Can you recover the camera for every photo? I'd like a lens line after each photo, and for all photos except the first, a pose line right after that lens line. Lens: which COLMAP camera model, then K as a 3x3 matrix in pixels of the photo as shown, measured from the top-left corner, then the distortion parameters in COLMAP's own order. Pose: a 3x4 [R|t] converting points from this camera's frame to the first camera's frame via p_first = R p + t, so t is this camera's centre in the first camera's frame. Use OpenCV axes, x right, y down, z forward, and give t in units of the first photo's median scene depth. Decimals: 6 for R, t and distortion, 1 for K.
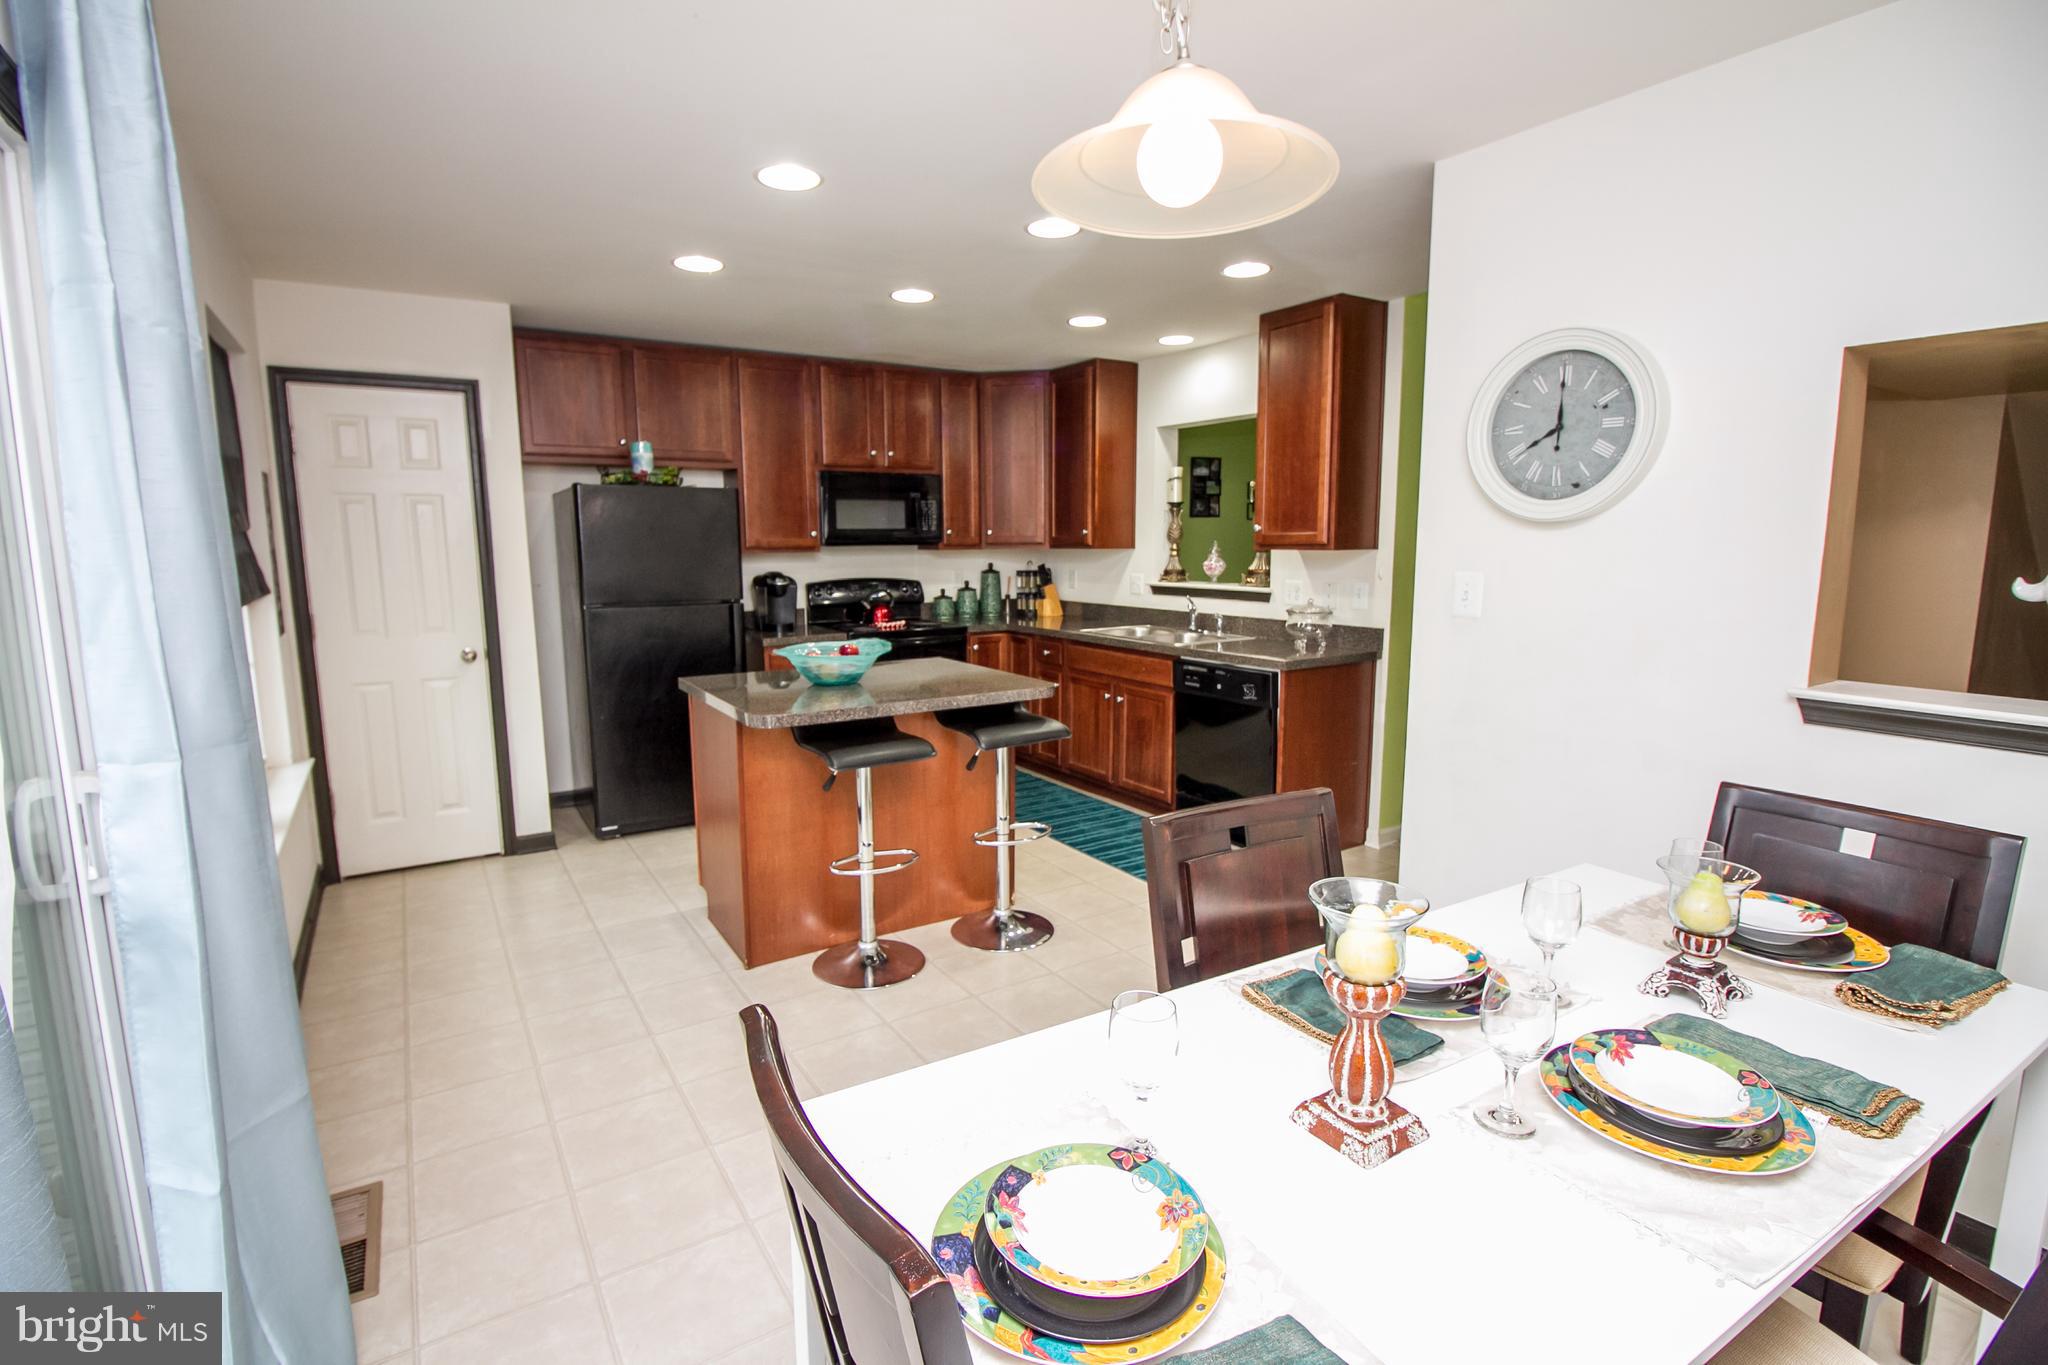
lens RADIAL K [[952.2, 0, 1010.4], [0, 952.2, 673.8], [0, 0, 1]] dist [-0.012838, -0.007343]
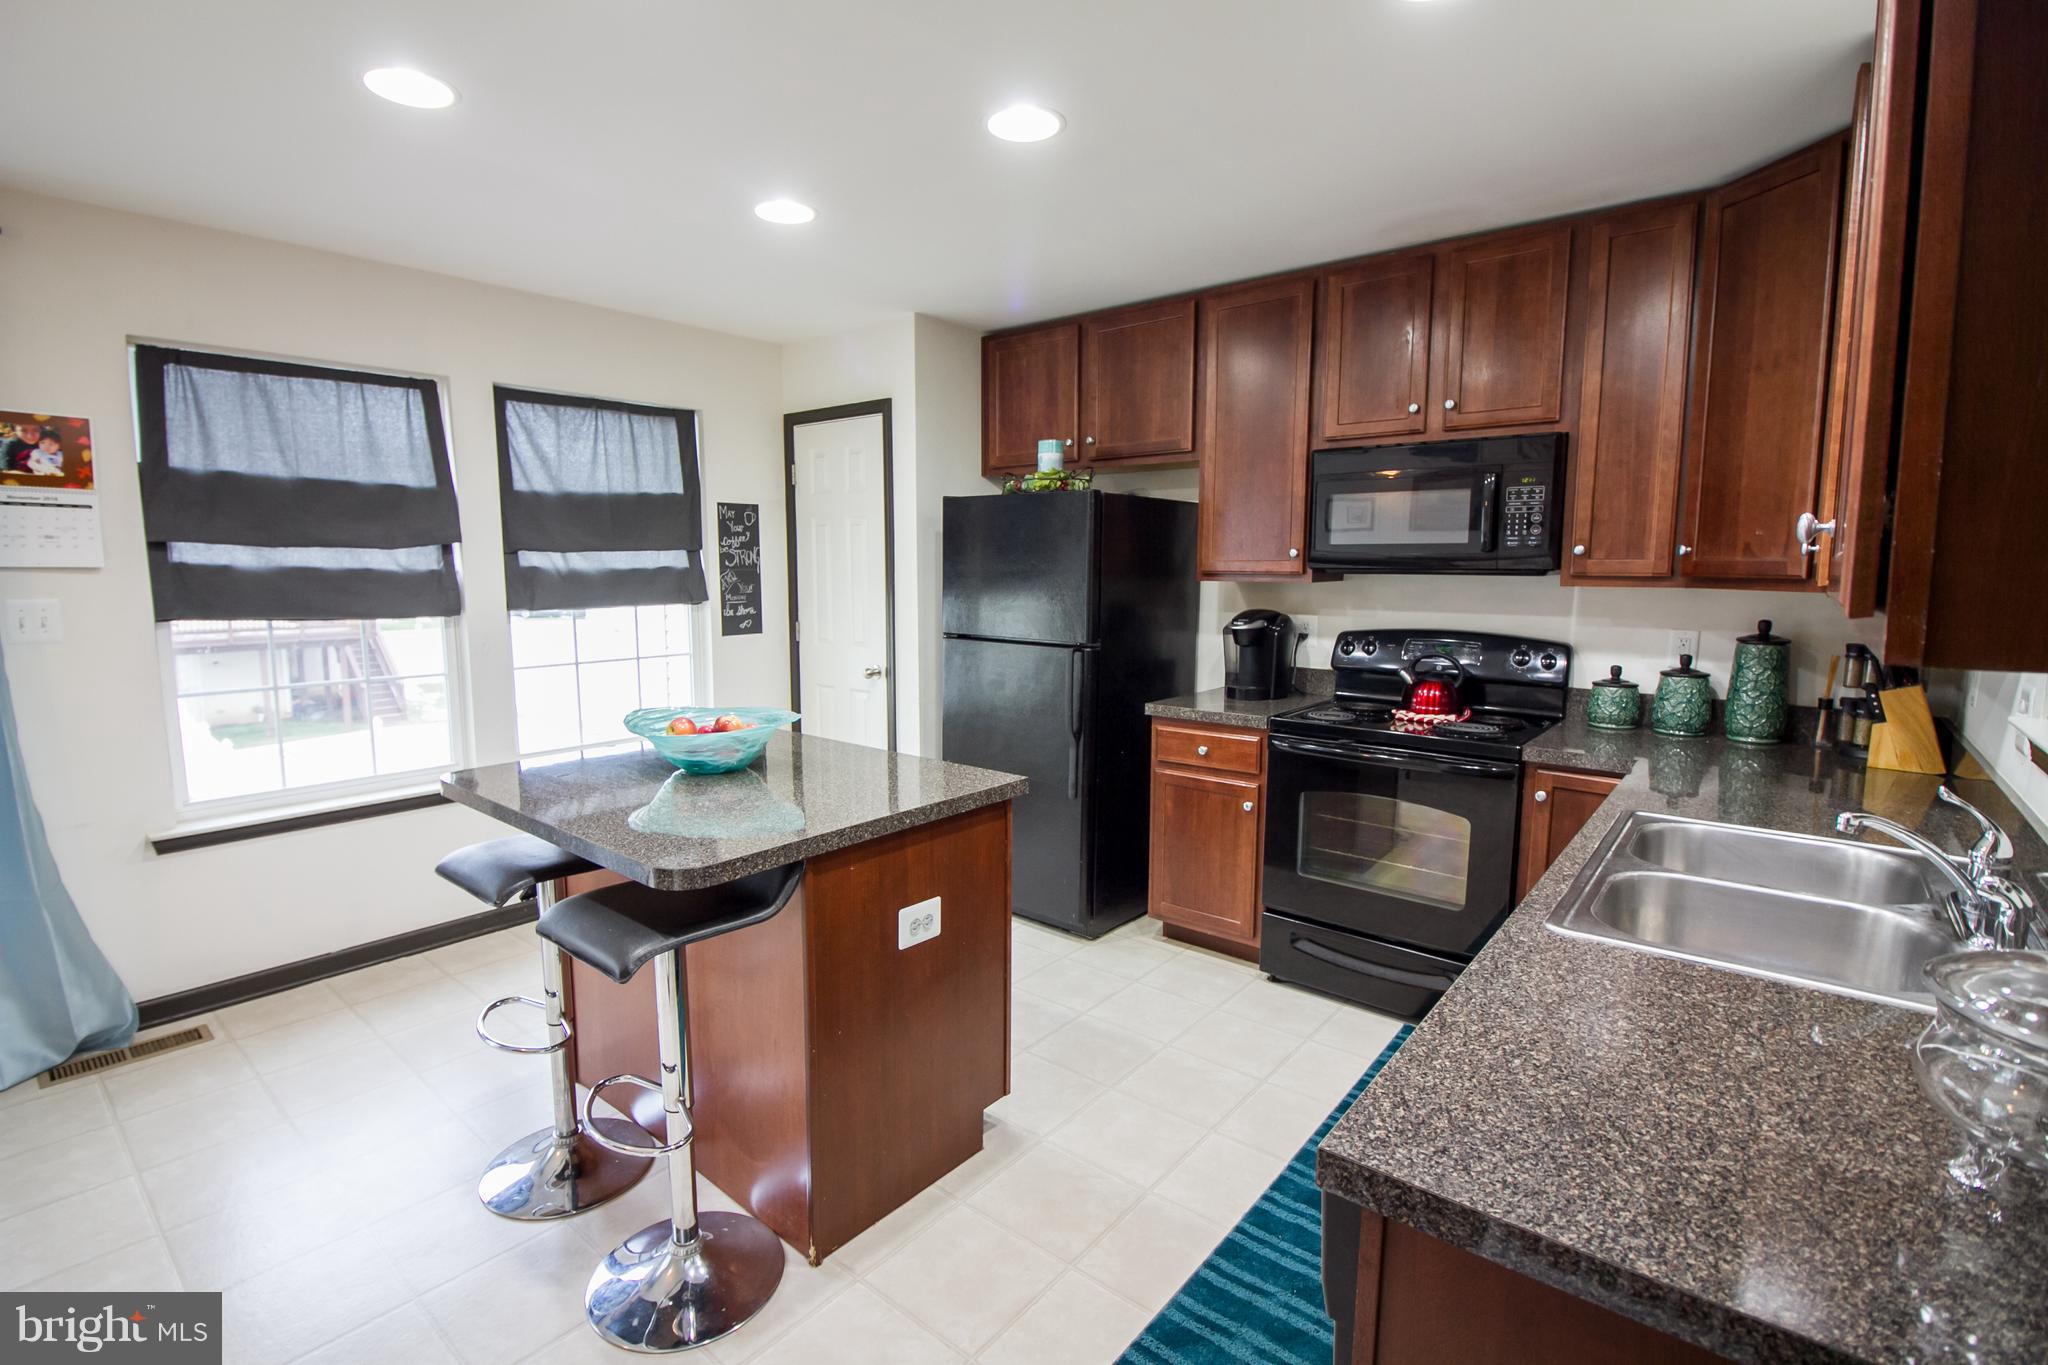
lens RADIAL K [[952.2, 0, 1006.9], [0, 952.2, 674.4], [0, 0, 1]] dist [-0.012838, -0.007343]
pose [[0.284546, 0.118575, -0.951301, 0.377434], [-0.138380, 0.987009, 0.081635, -0.102465], [0.948622, 0.108412, 0.297258, 0.707792]]
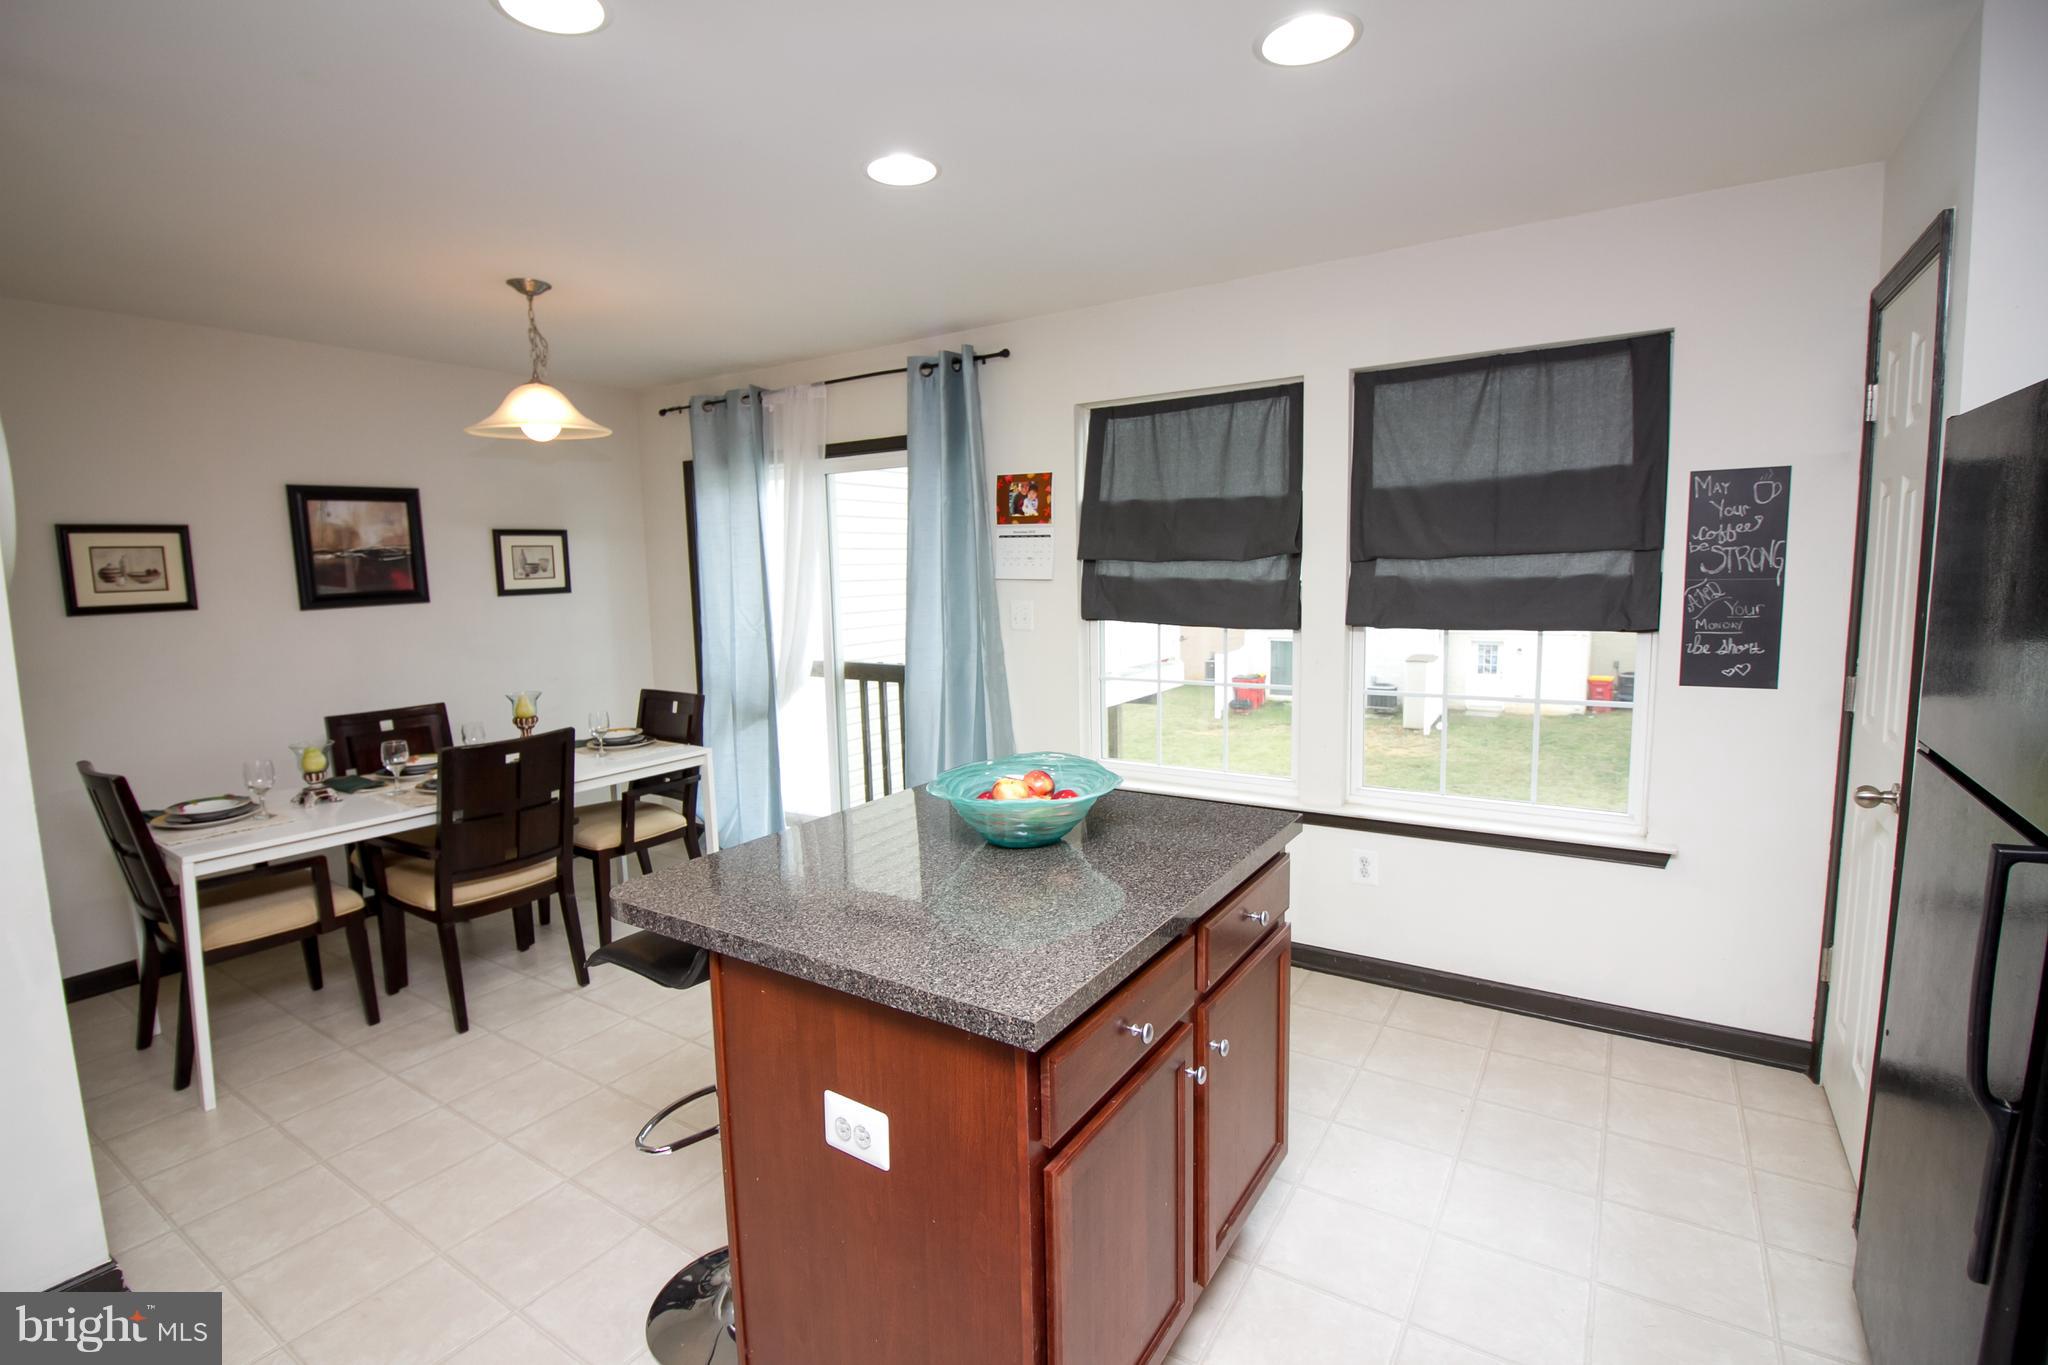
lens RADIAL K [[952.2, 0, 1021.7], [0, 952.2, 686.8], [0, 0, 1]] dist [-0.012838, -0.007343]
pose [[-0.918508, 0.075700, -0.388088, 0.015321], [-0.027720, 0.966759, 0.254181, -0.159803], [0.394429, 0.244225, -0.885878, 1.066426]]
